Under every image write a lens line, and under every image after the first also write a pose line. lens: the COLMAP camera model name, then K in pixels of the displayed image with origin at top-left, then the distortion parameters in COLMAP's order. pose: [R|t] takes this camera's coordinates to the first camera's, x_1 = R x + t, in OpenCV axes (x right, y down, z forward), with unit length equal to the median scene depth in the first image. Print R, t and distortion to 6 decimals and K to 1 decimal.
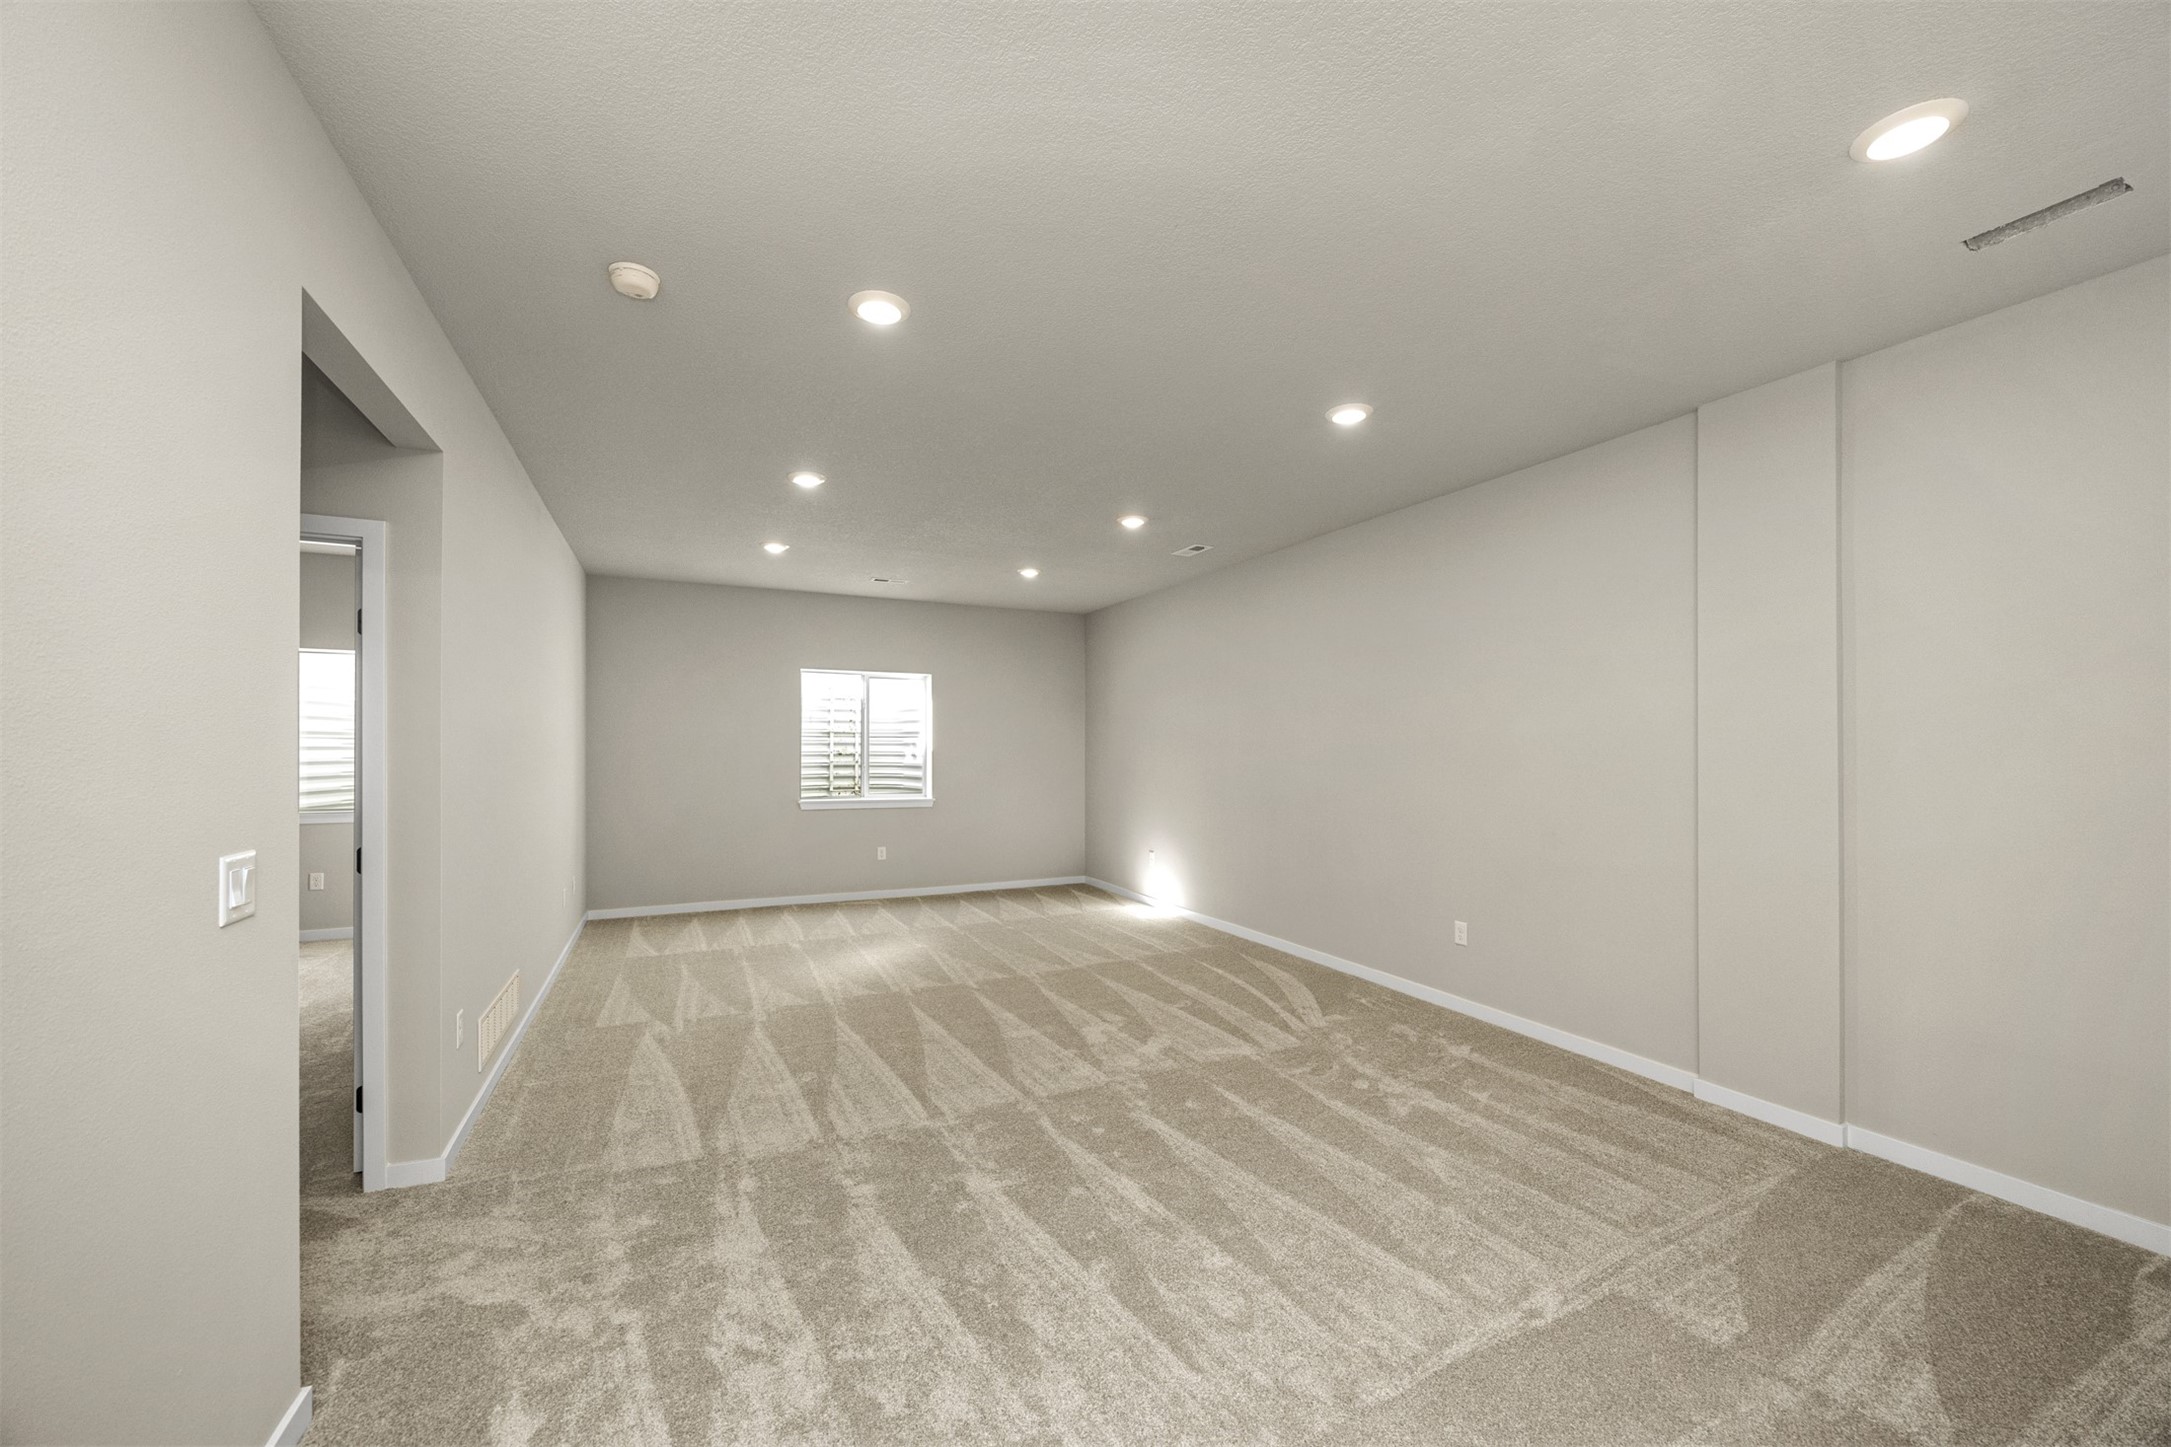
lens RADIAL K [[841.3, 0, 1091.0], [0, 841.3, 741.0], [0, 0, 1]] dist [-0.000373, -0.000441]
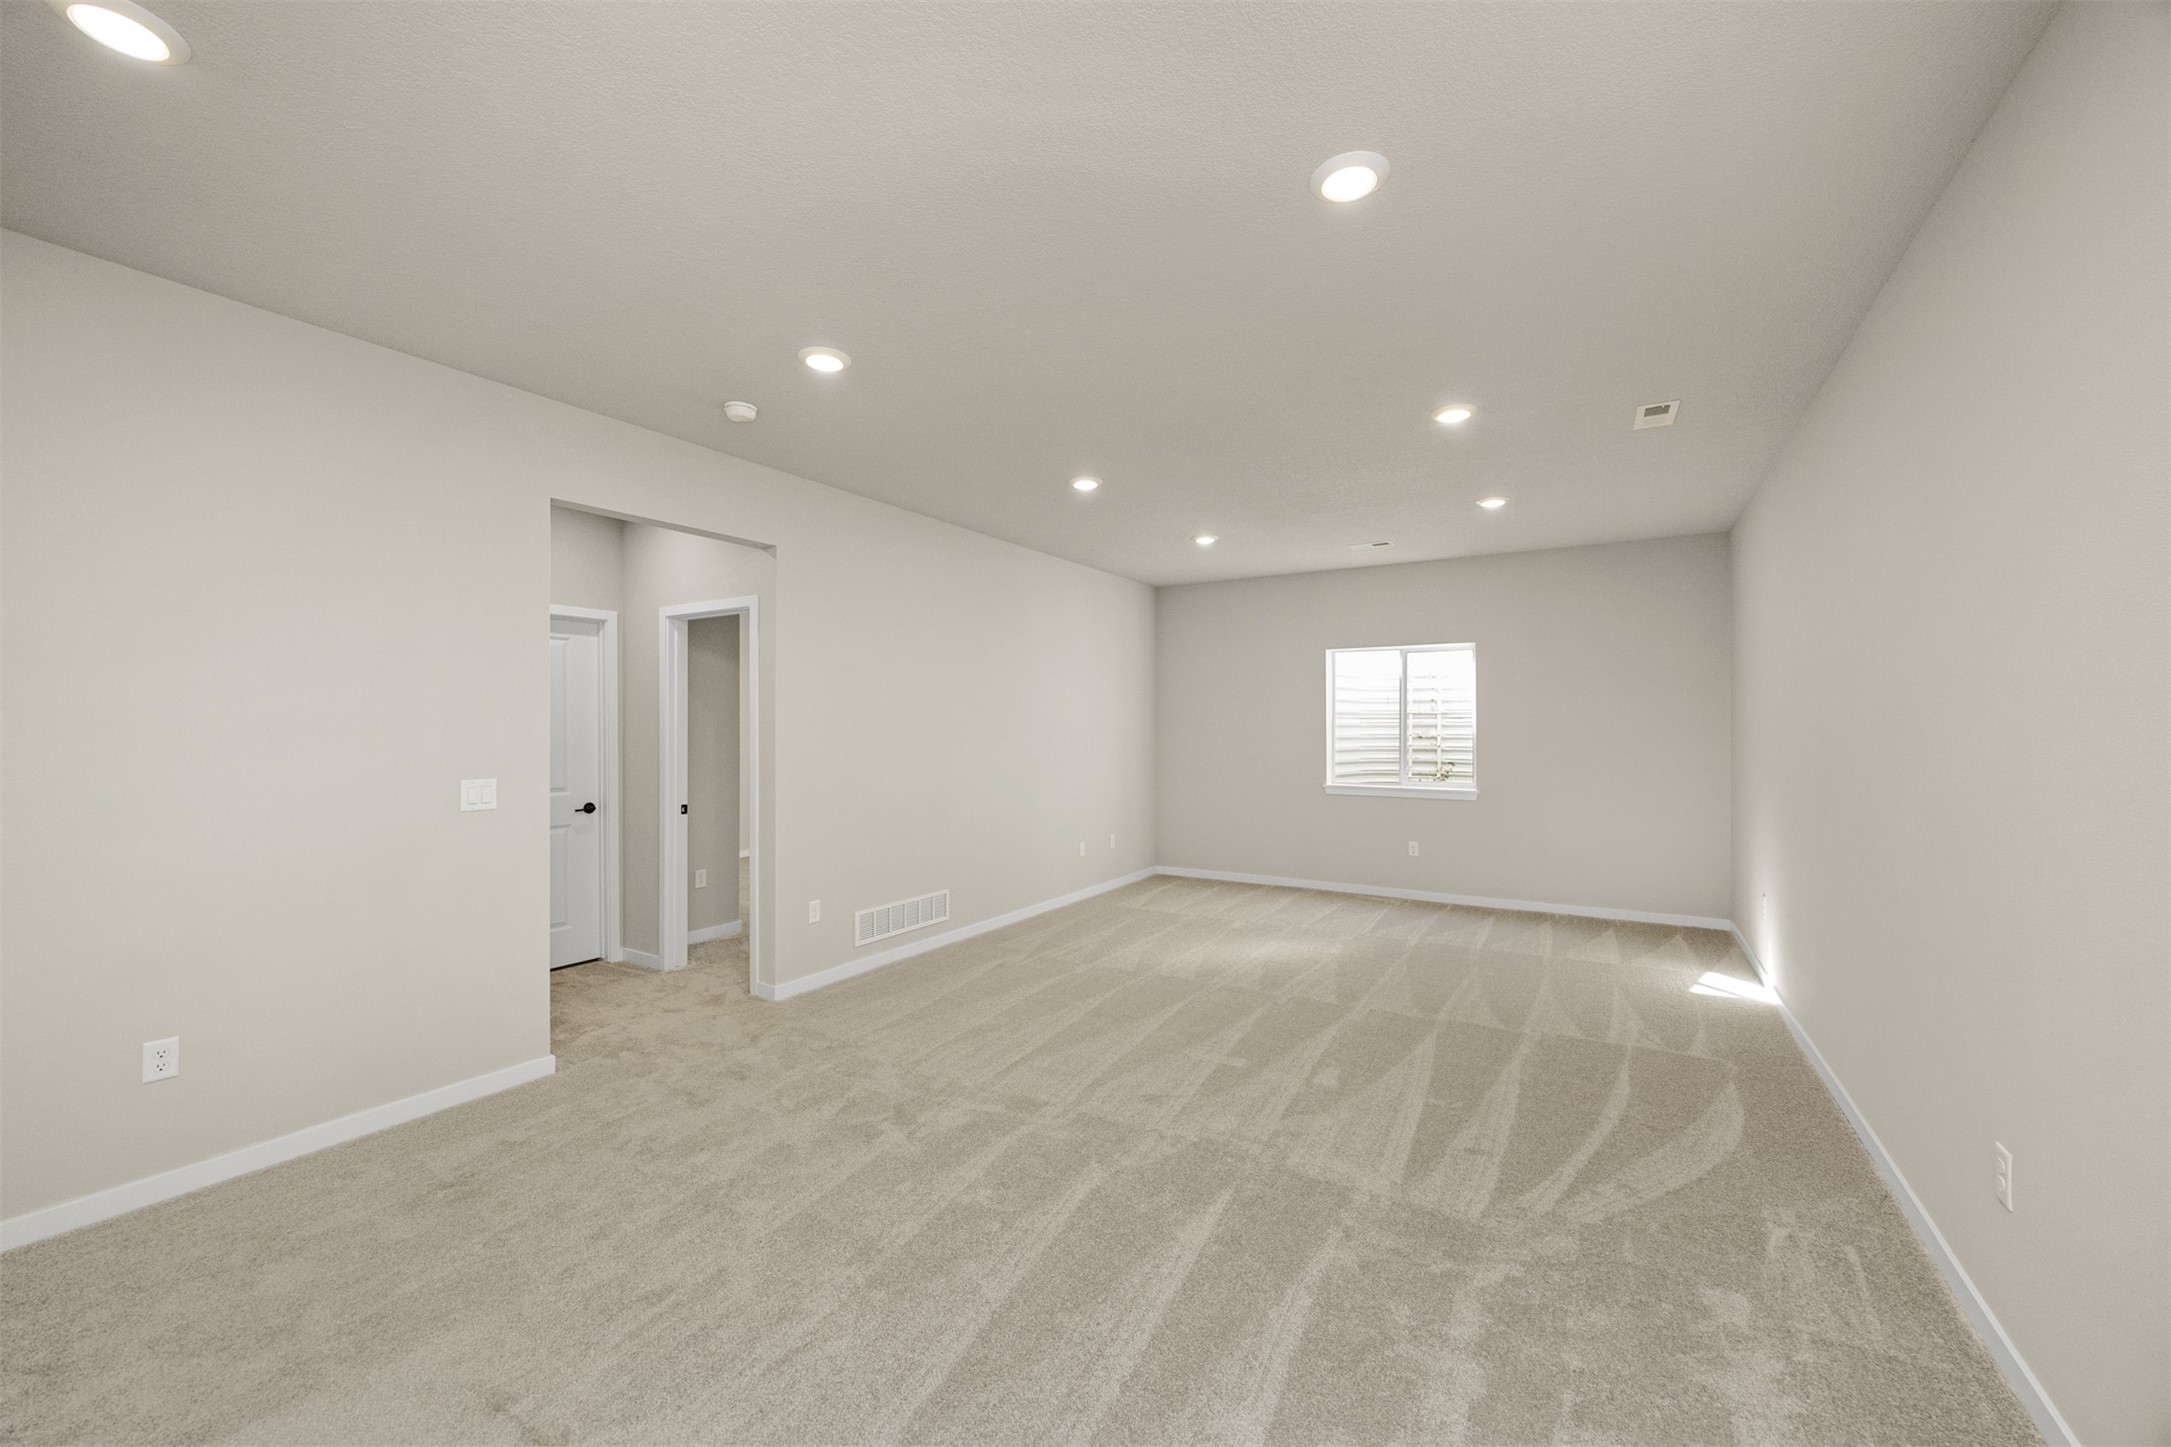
lens RADIAL K [[841.3, 0, 1086.8], [0, 841.3, 718.1], [0, 0, 1]] dist [-0.000373, -0.000441]
pose [[0.533585, -0.013794, -0.845634, 0.384240], [0.008043, 0.999905, -0.011236, 0.003211], [0.845709, -0.000806, 0.533645, 0.275744]]
